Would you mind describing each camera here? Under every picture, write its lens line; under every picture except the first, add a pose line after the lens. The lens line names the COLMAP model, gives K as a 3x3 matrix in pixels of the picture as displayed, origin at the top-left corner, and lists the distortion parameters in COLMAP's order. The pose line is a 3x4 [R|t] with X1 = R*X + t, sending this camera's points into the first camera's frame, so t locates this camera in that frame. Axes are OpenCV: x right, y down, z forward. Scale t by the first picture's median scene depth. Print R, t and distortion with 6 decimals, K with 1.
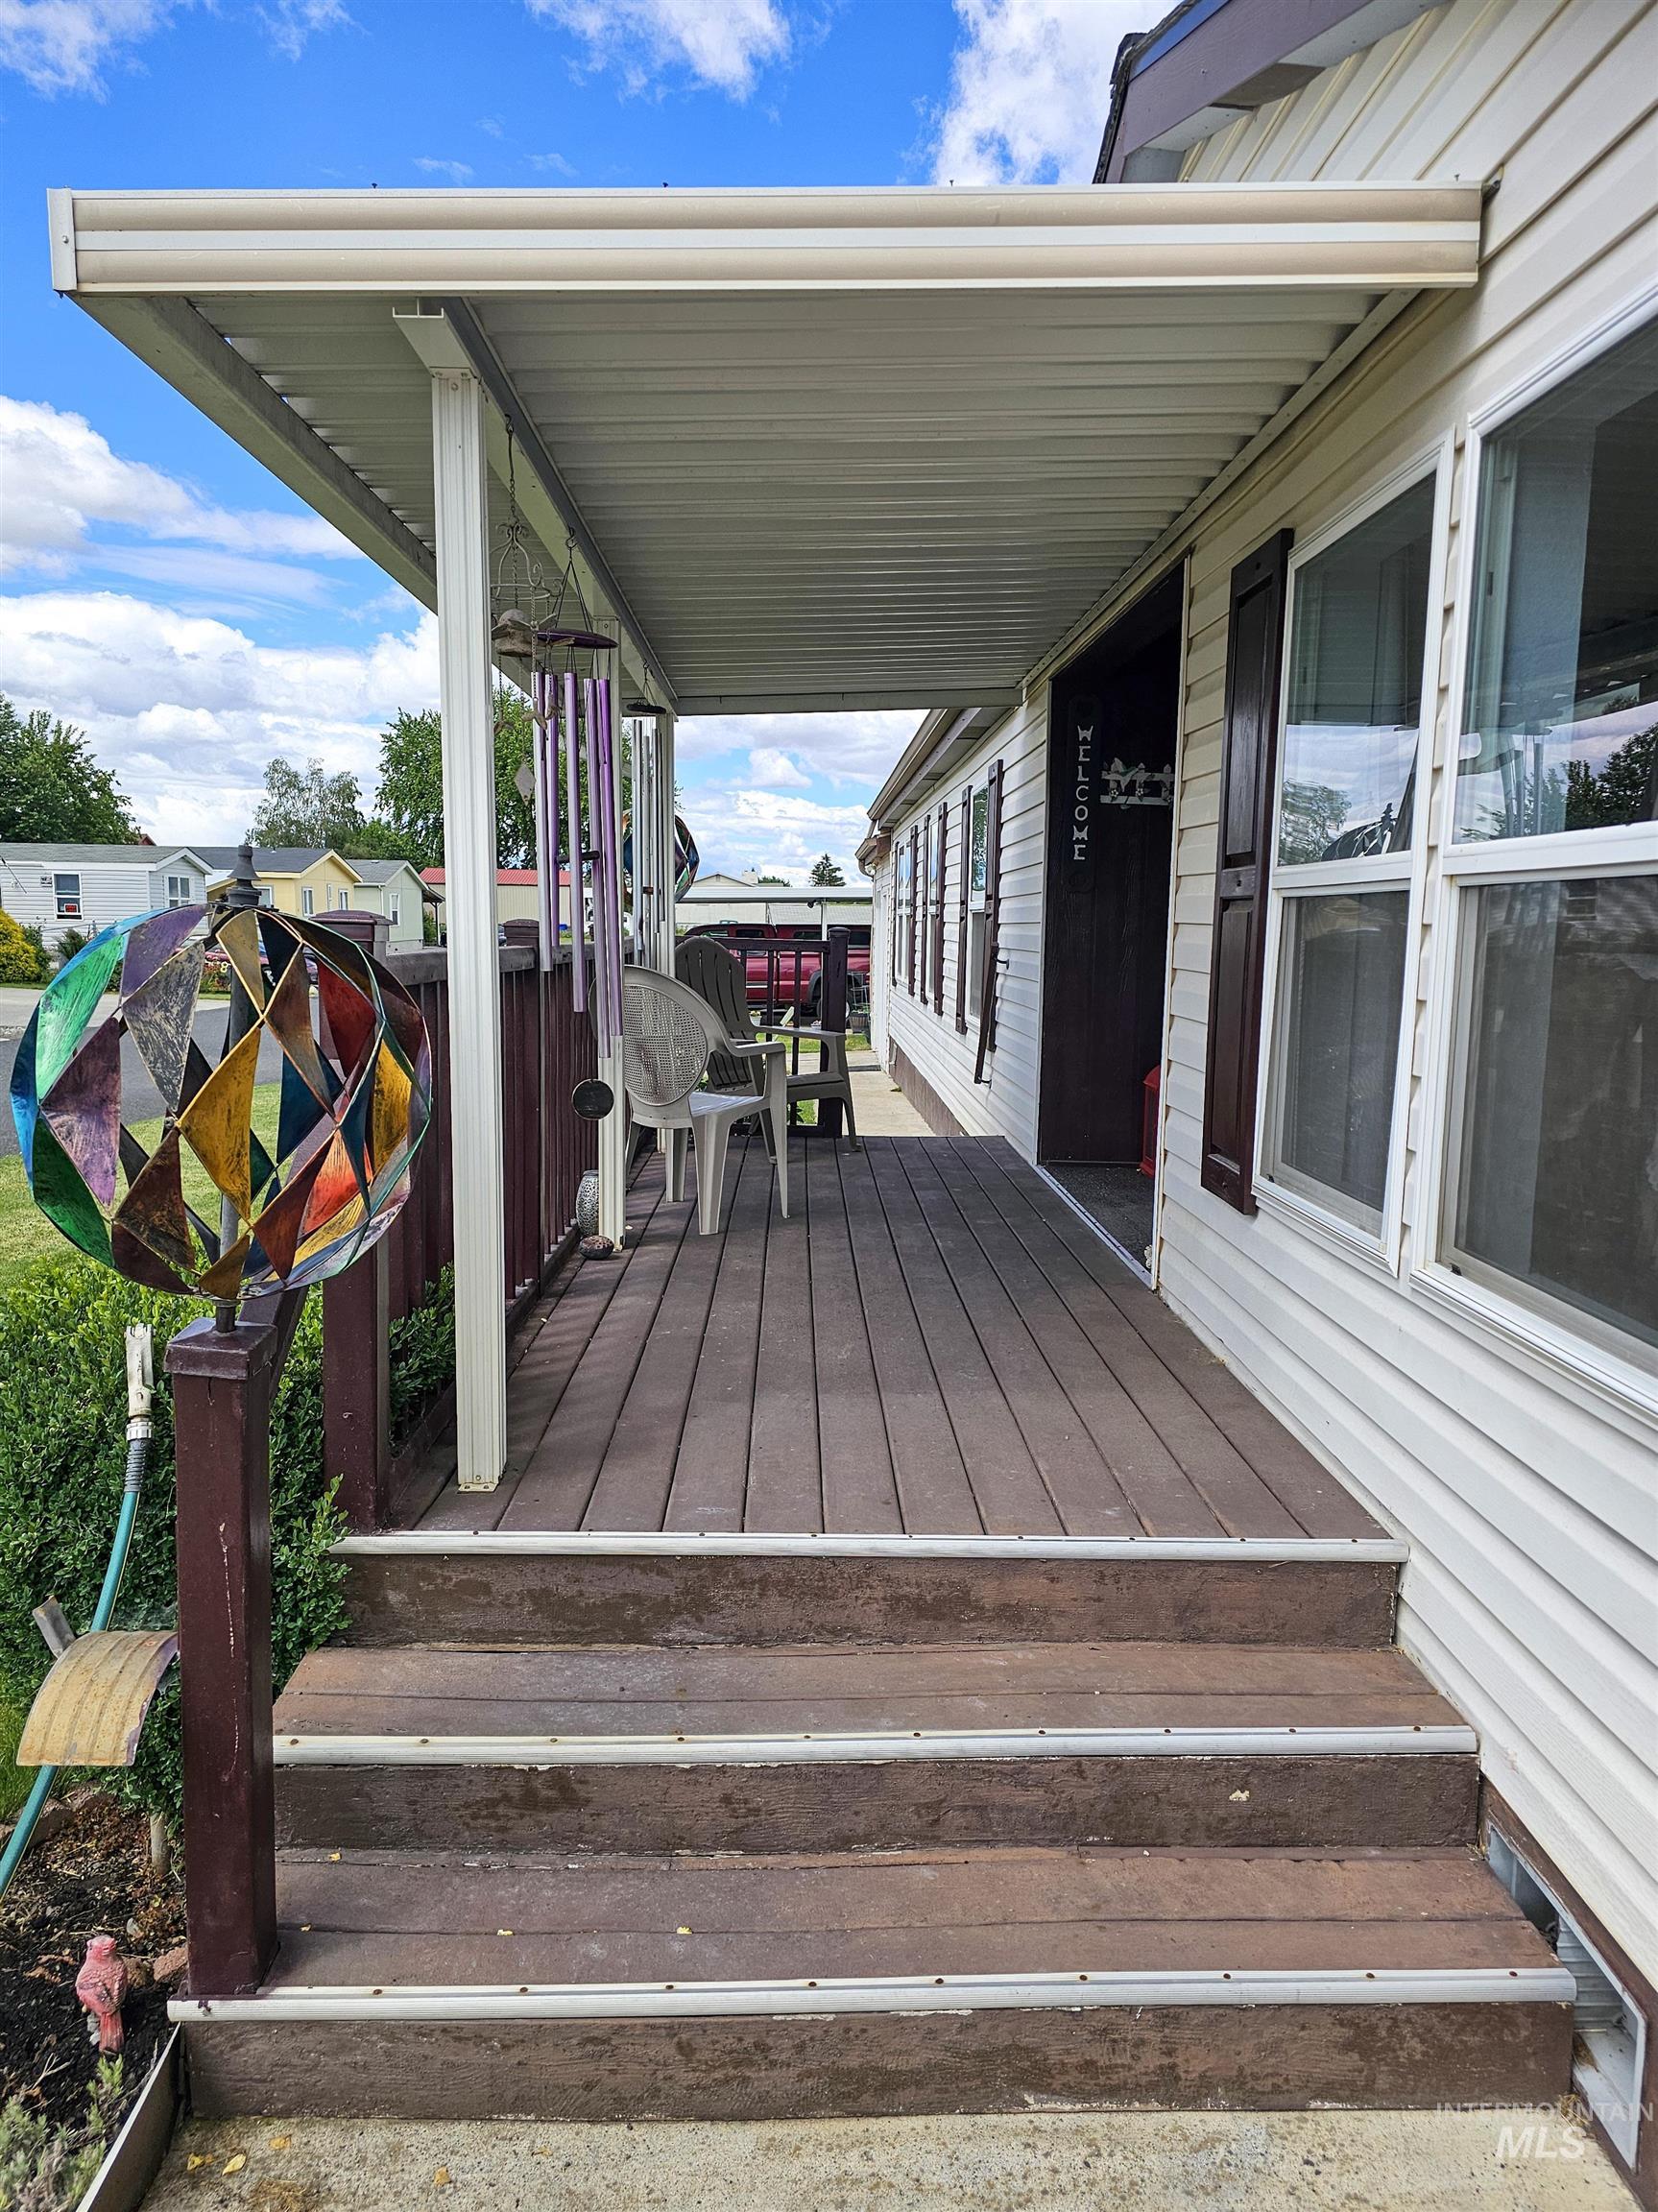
lens RADIAL K [[1465.0, 0, 829.0], [0, 1465.0, 1106.0], [0, 0, 1]] dist [0.054096, -0.047610]
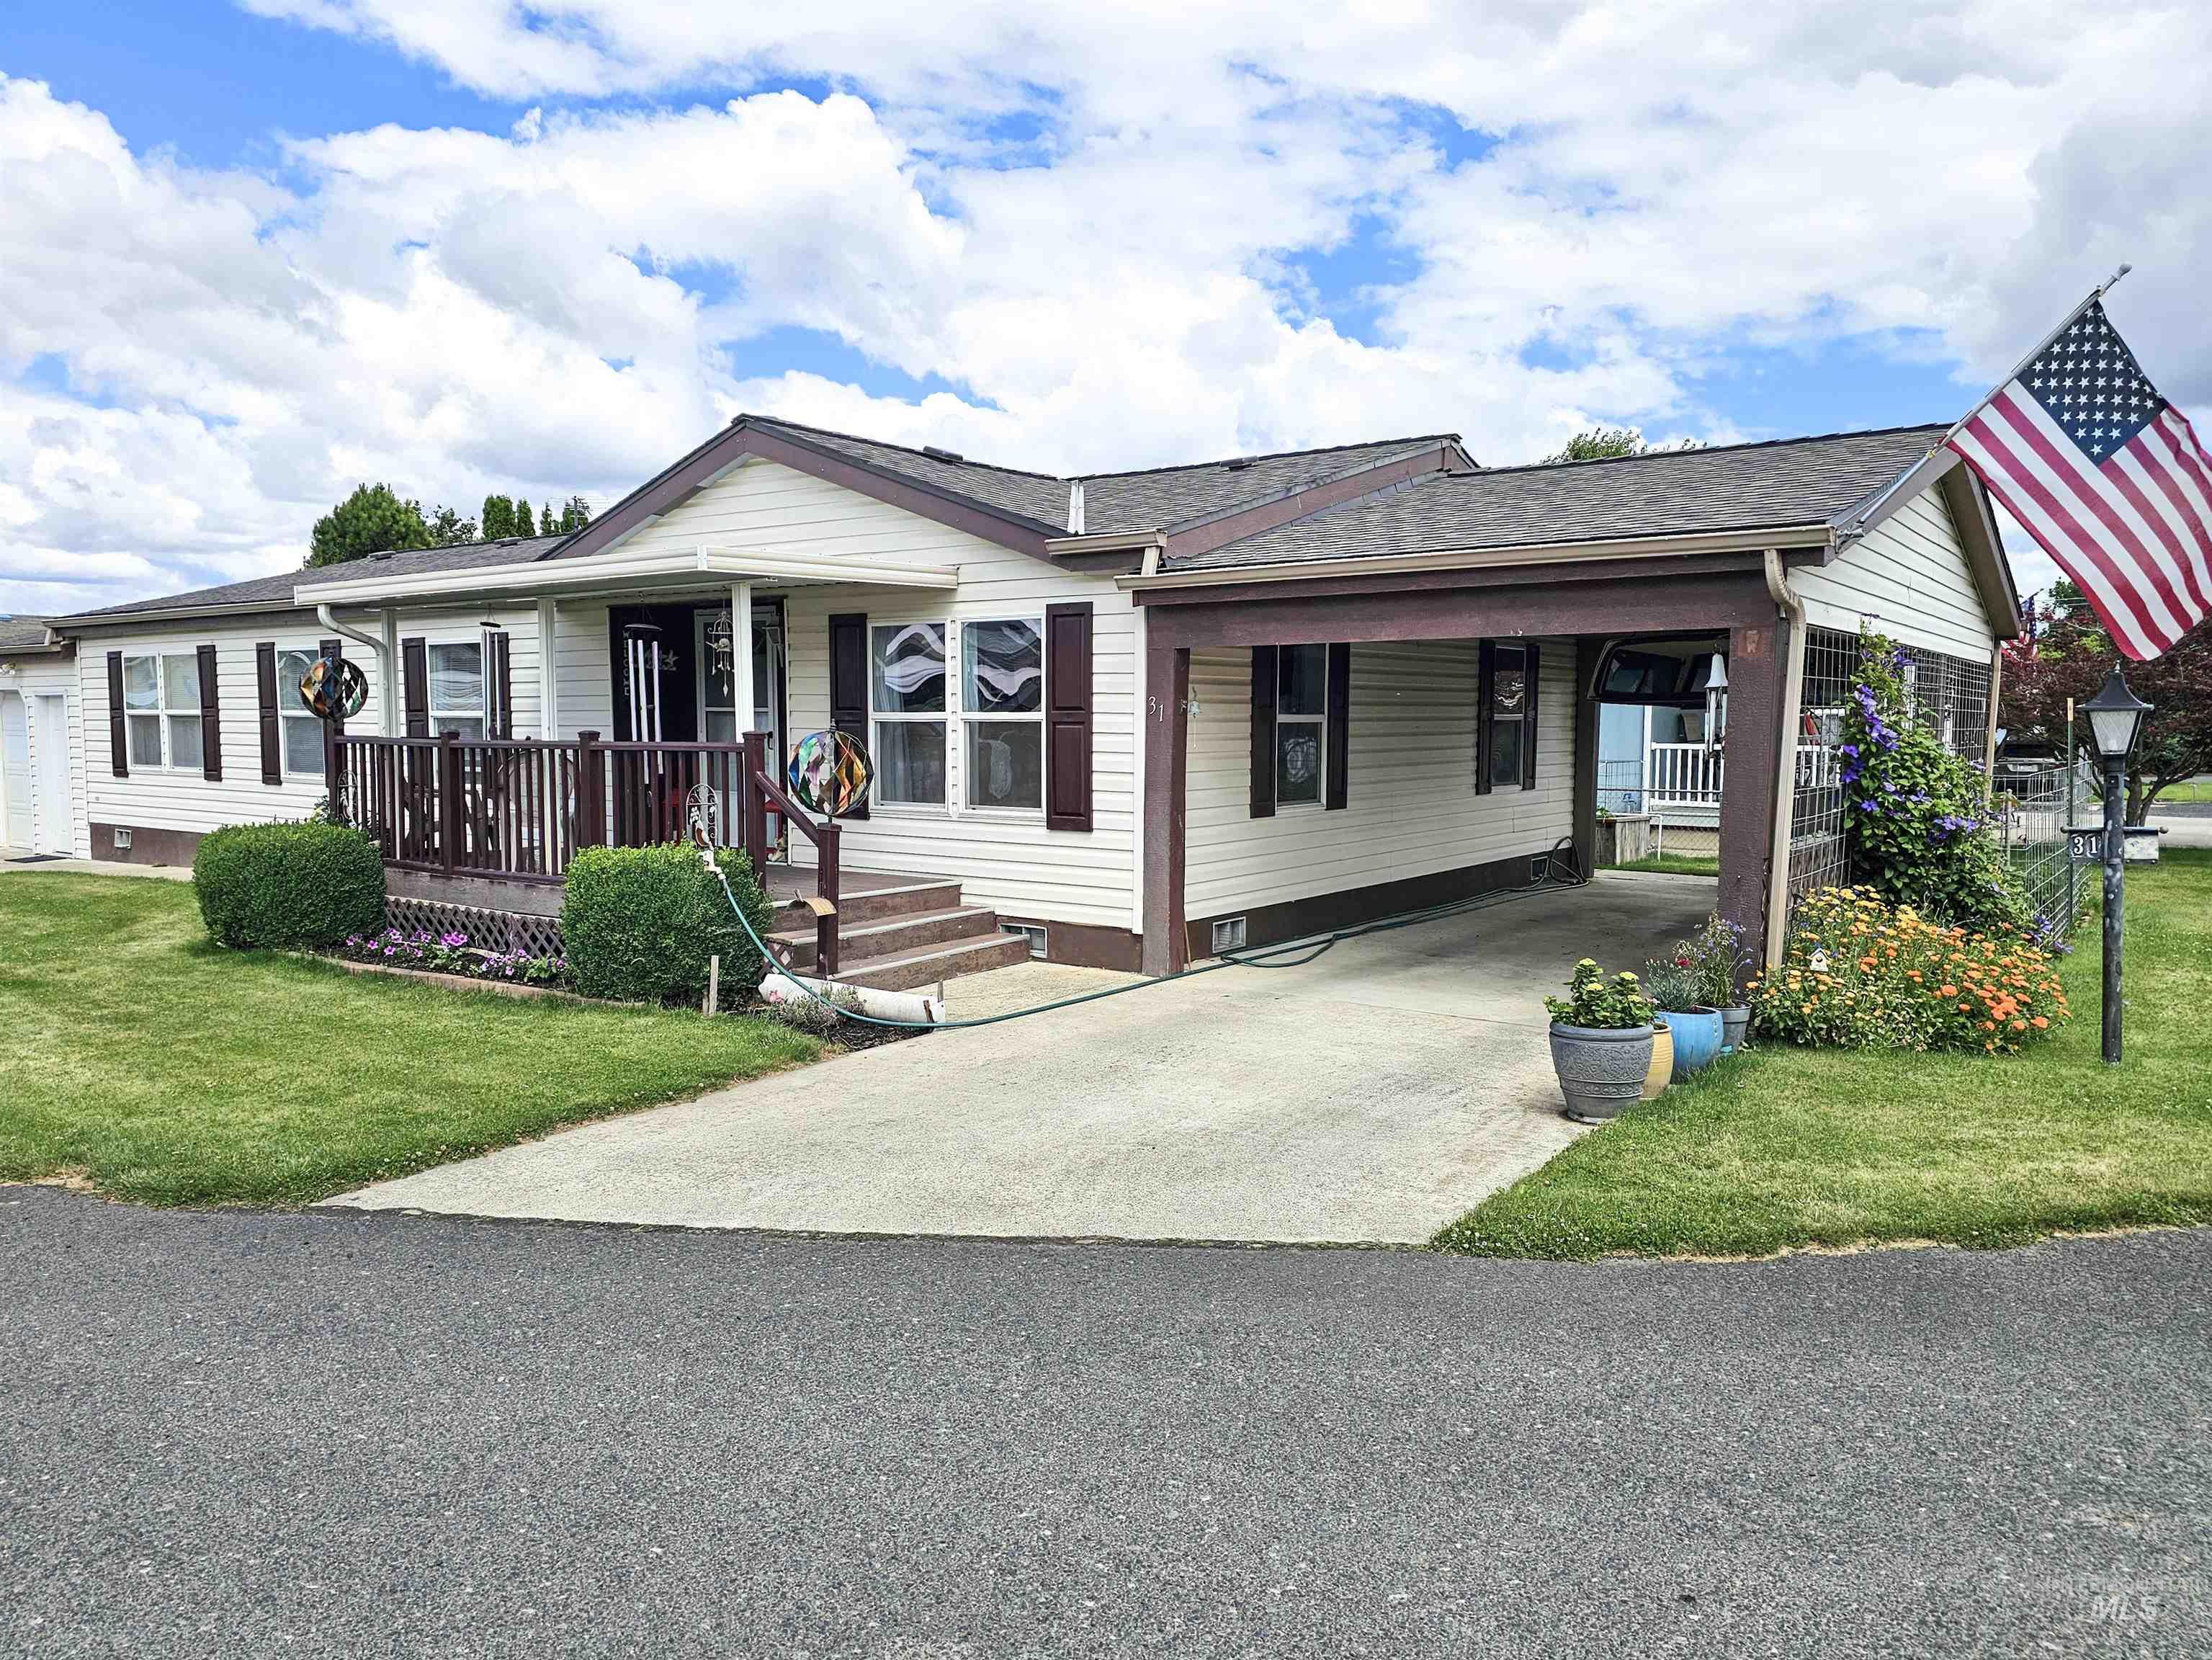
lens RADIAL K [[1488.4, 0, 1109.7], [0, 1488.4, 834.0], [0, 0, 1]] dist [0.072573, -0.079861]
pose [[0.604067, -0.073490, 0.793538, -2.755941], [0.104944, 0.994403, 0.012206, 0.167997], [-0.789994, 0.075904, 0.608398, -1.940885]]
